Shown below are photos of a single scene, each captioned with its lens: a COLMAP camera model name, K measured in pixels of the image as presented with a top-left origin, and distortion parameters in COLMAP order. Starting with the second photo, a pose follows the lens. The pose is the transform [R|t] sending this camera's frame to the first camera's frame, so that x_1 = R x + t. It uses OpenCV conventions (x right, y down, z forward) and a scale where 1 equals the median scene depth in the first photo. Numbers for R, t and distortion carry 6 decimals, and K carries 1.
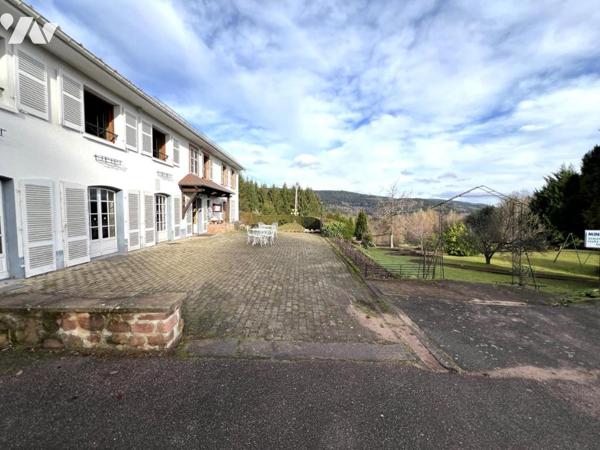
lens RADIAL K [[243.9, 0, 300.0], [0, 243.9, 225.0], [0, 0, 1]] dist [-0.000873, -0.000236]
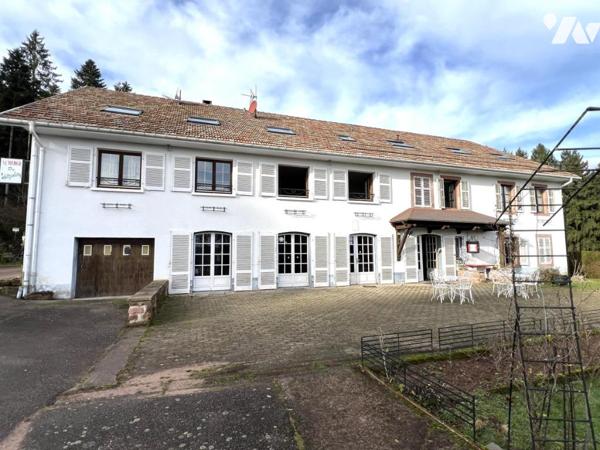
lens RADIAL K [[312.5, 0, 300.0], [0, 312.5, 225.0], [0, 0, 1]] dist [0.001425, 0.000412]
pose [[0.295848, -0.099187, -0.950071, 0.833309], [-0.050097, 0.991615, -0.119124, -0.001391], [0.953920, 0.082839, 0.288399, 0.586486]]
